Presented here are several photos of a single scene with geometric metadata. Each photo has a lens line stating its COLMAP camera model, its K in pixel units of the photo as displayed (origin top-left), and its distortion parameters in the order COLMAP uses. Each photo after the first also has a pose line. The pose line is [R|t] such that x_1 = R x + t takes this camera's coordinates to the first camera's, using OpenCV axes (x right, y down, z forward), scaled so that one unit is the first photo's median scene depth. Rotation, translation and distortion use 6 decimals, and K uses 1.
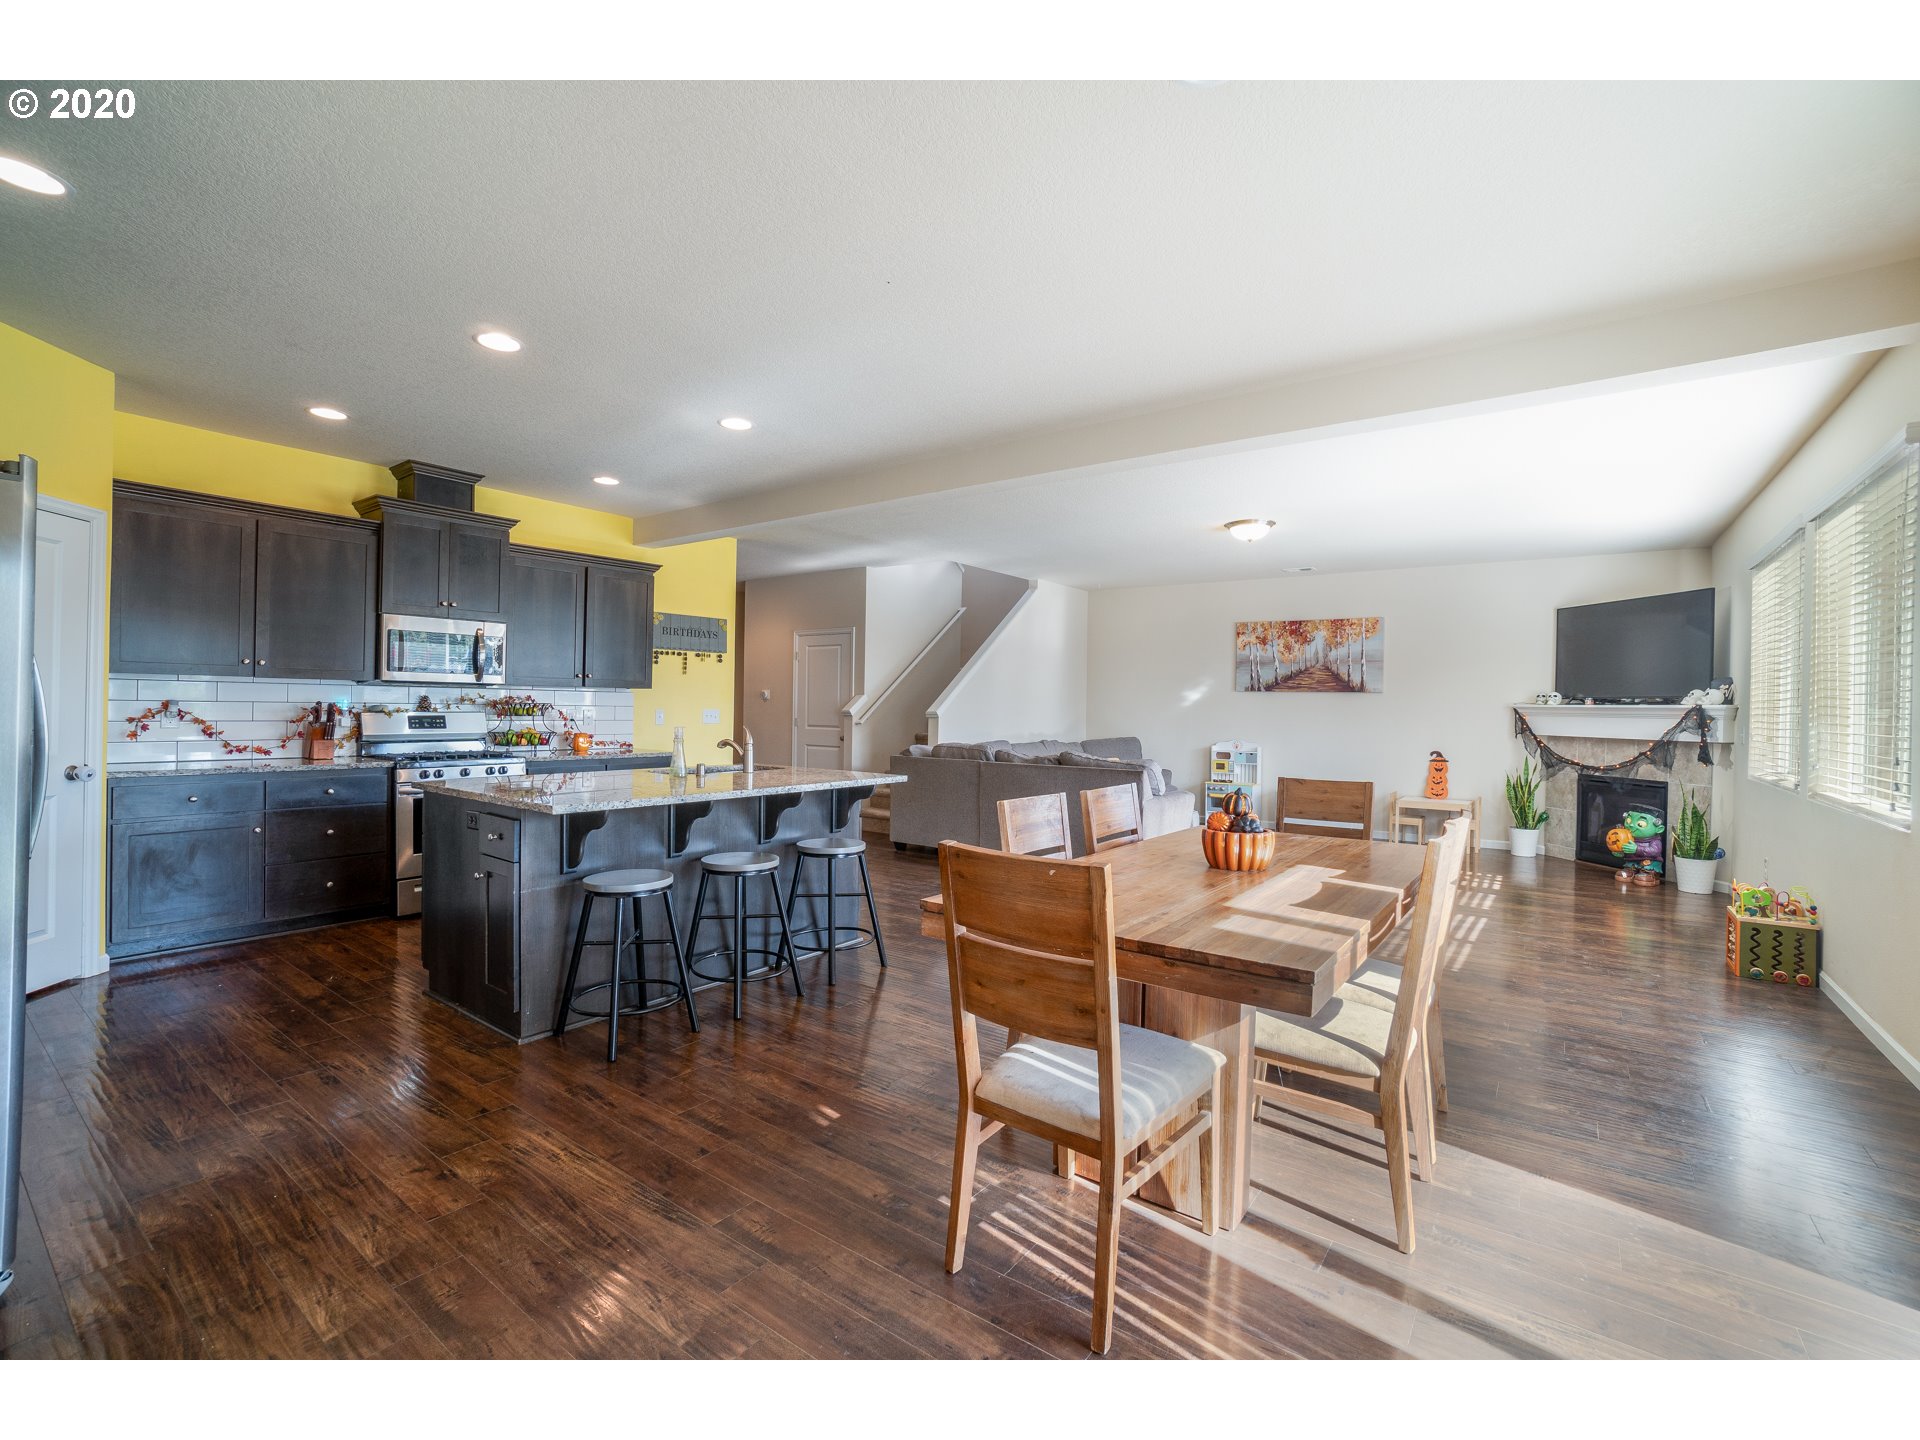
lens RADIAL K [[873.0, 0, 962.2], [0, 873.0, 725.6], [0, 0, 1]] dist [-0.002953, 0.000338]
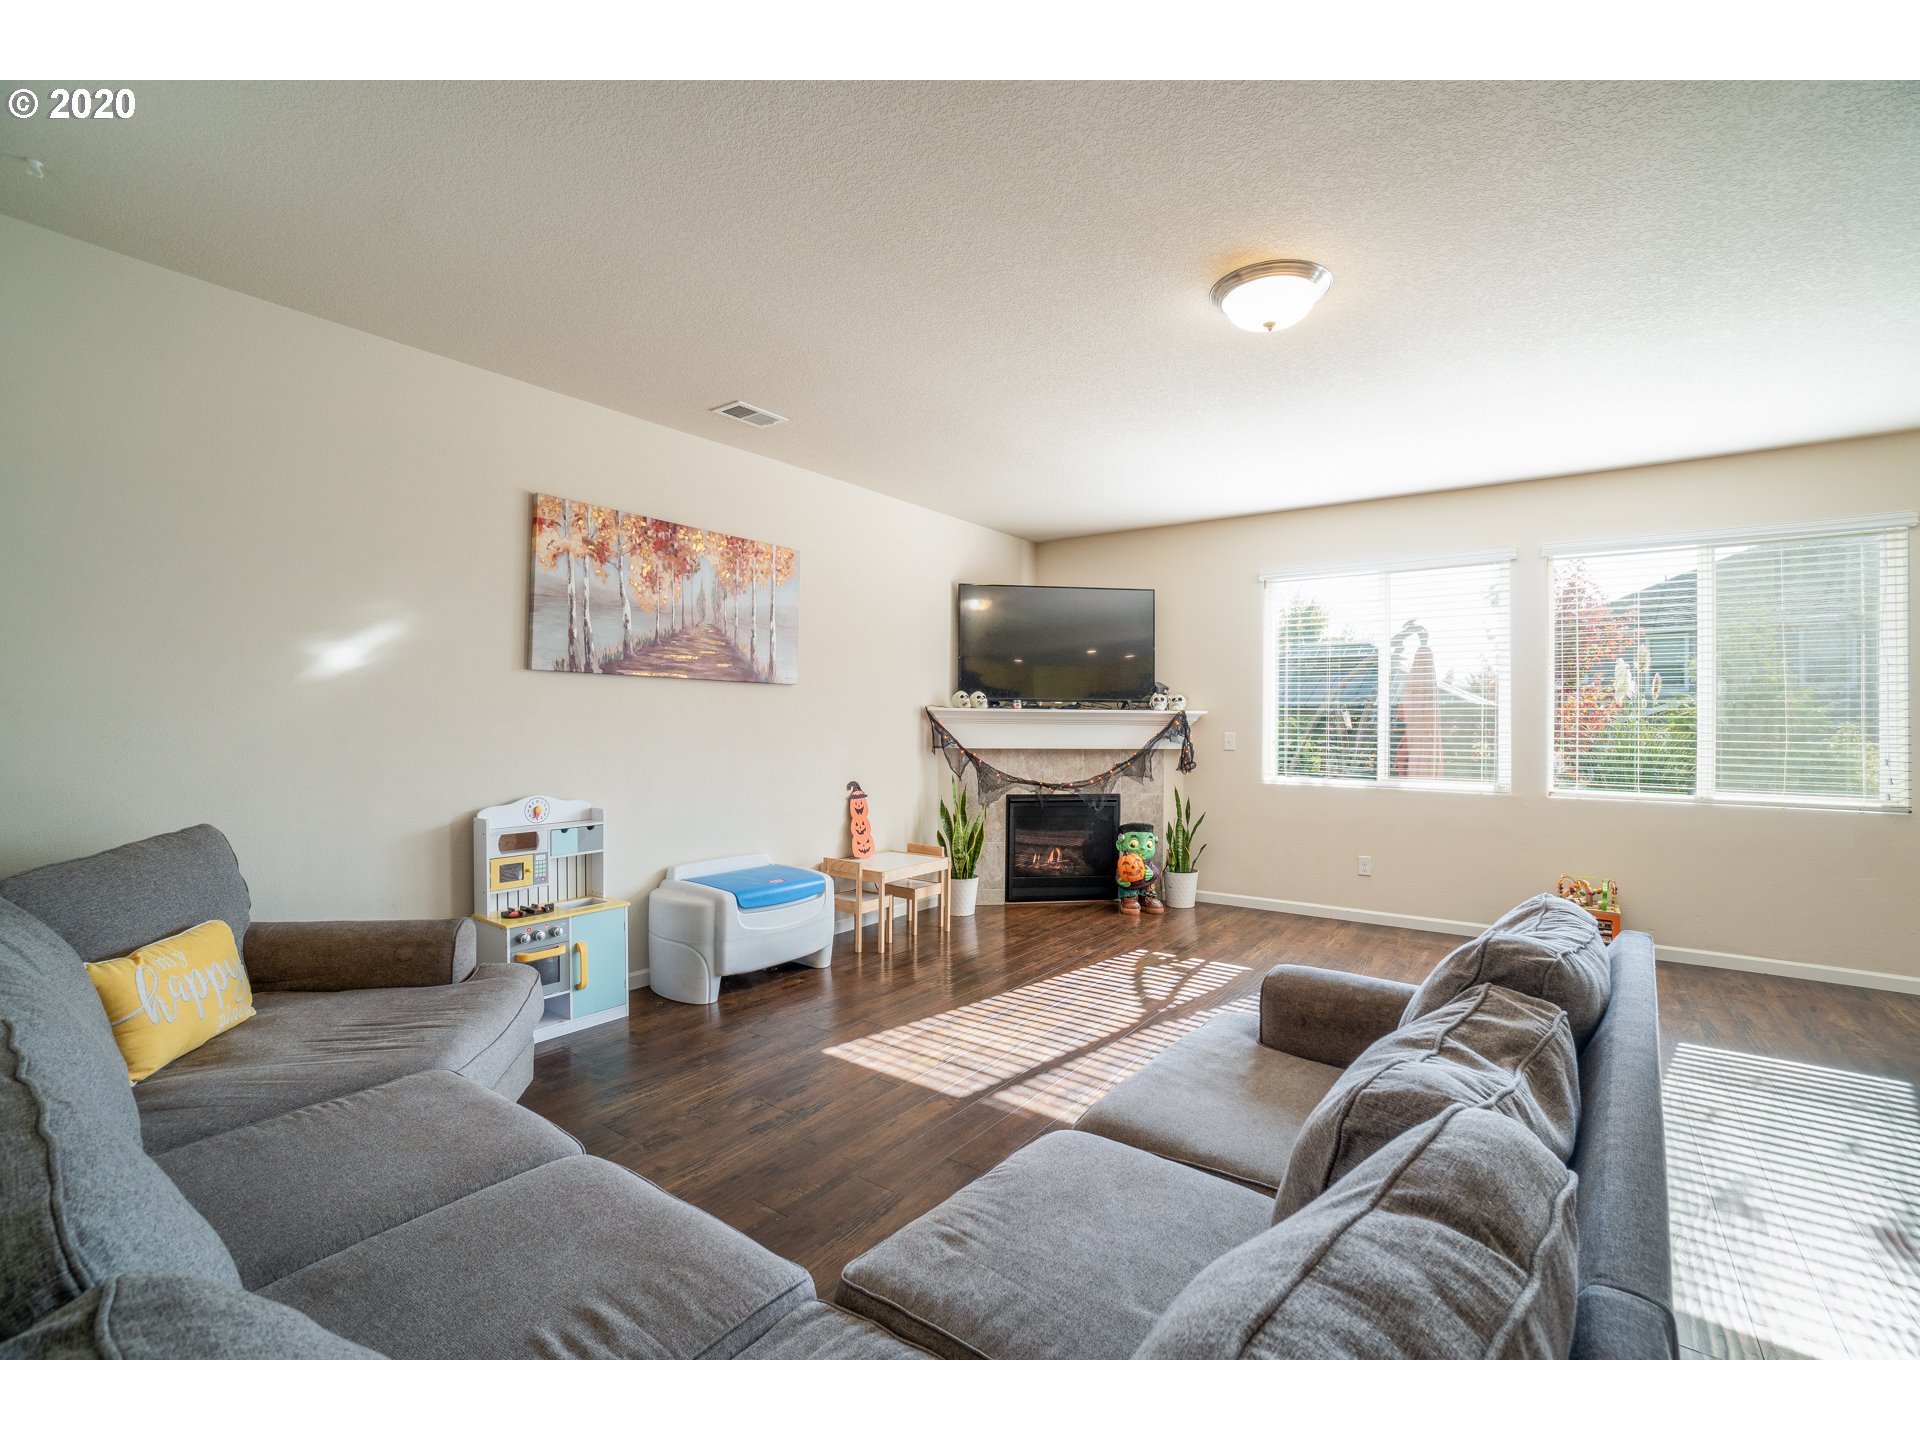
lens RADIAL K [[873.0, 0, 962.2], [0, 873.0, 725.6], [0, 0, 1]] dist [-0.002953, 0.000338]
pose [[-0.006551, -0.025640, 0.999650, -0.078716], [0.011492, 0.999603, 0.025714, -0.025040], [-0.999913, 0.011656, -0.006254, 0.892959]]
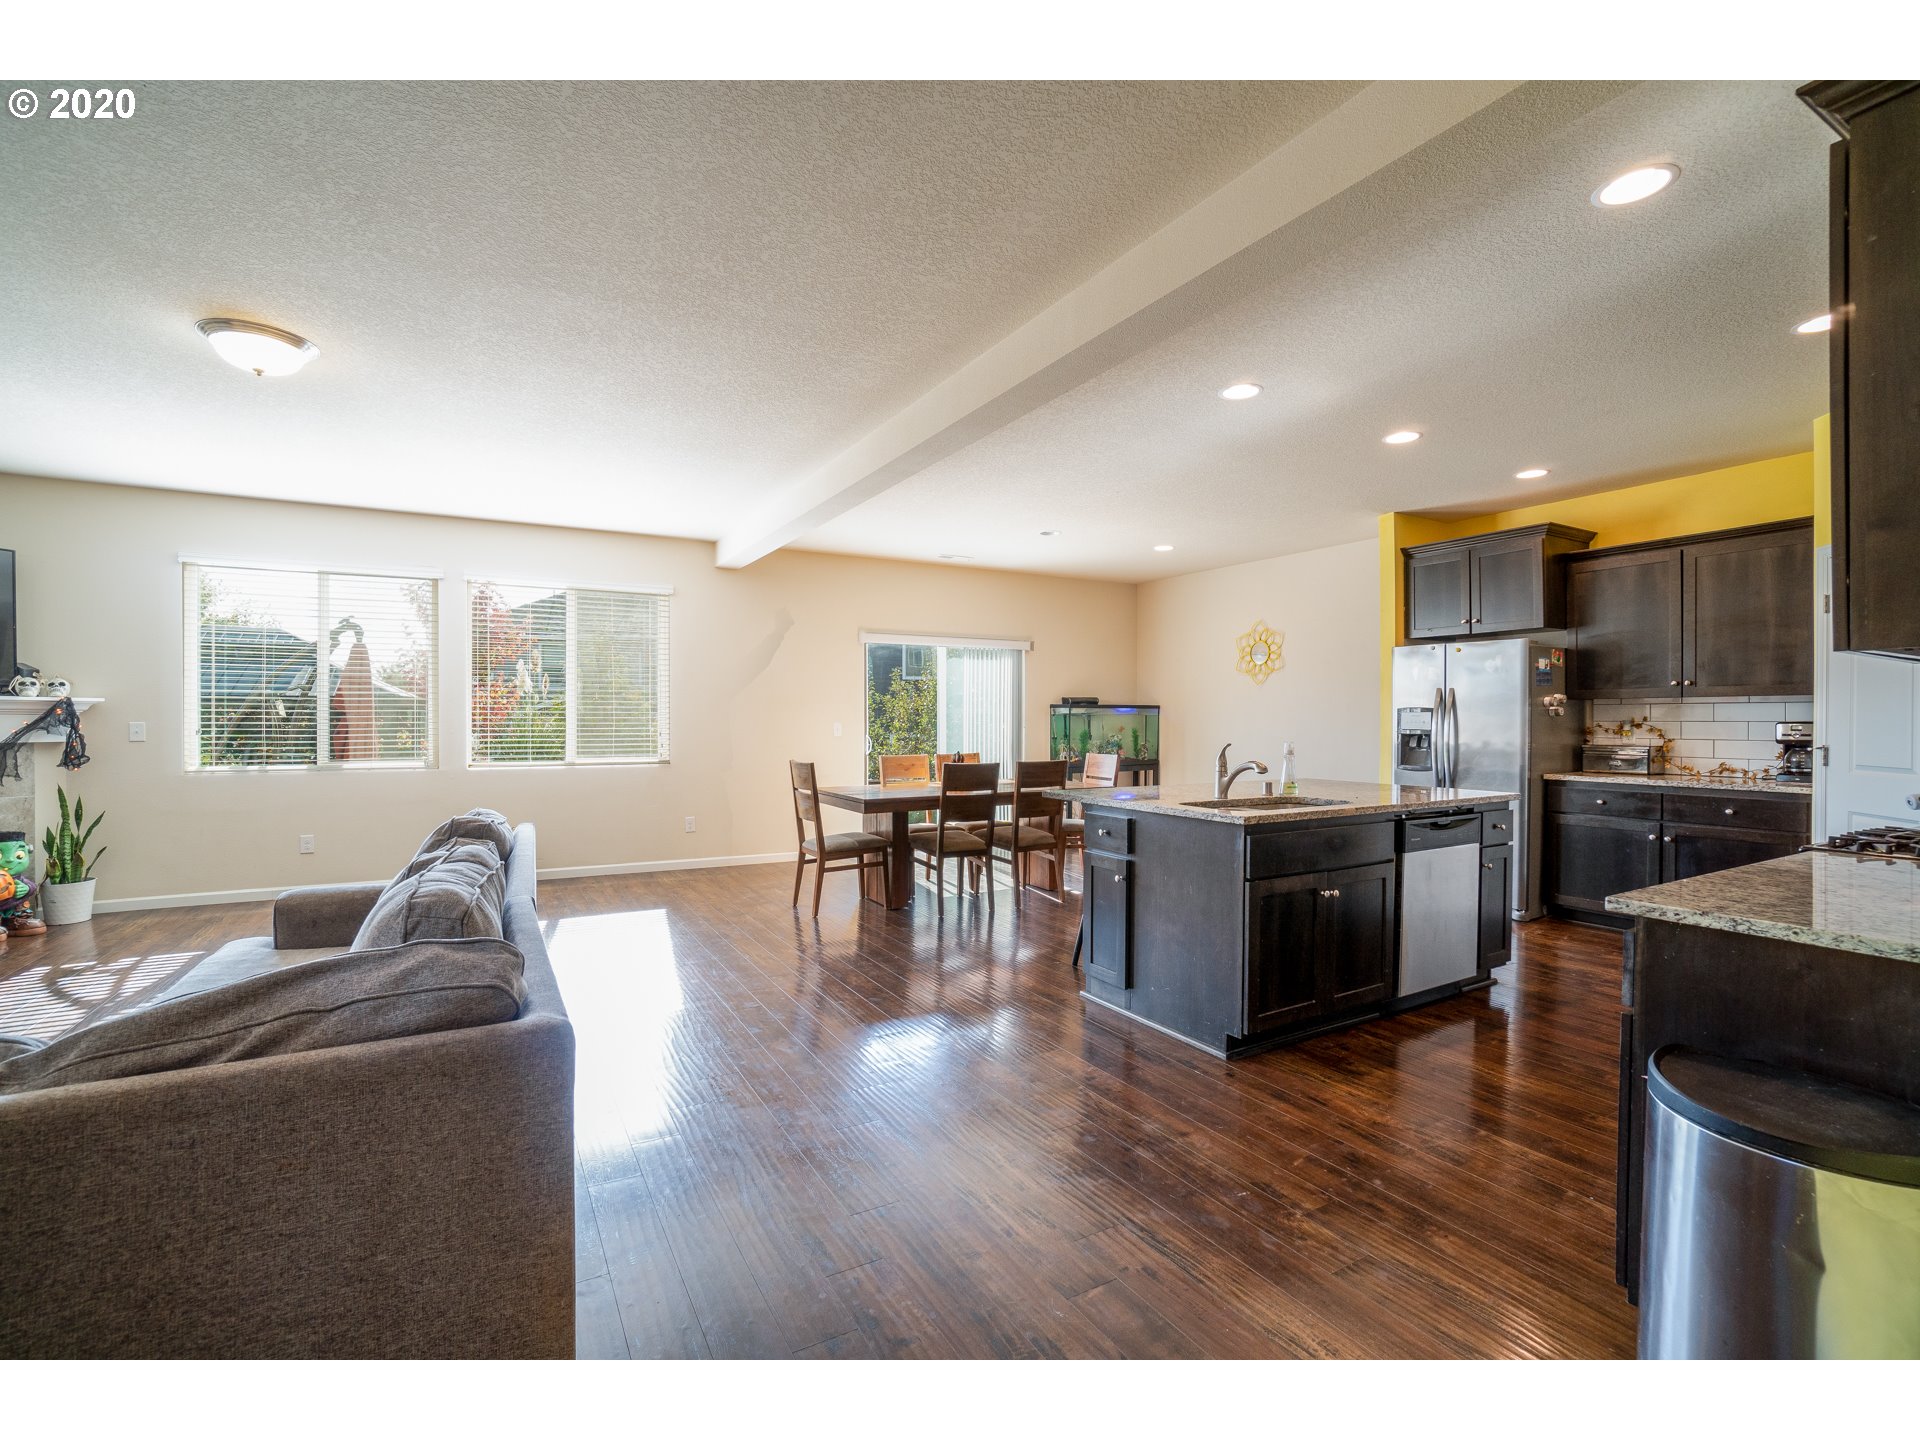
lens RADIAL K [[873.0, 0, 962.2], [0, 873.0, 725.6], [0, 0, 1]] dist [-0.002953, 0.000338]
pose [[-0.901079, -0.024366, 0.432969, -0.202460], [-0.010832, 0.999373, 0.033697, -0.024546], [-0.433519, 0.025673, -0.900779, 0.986152]]
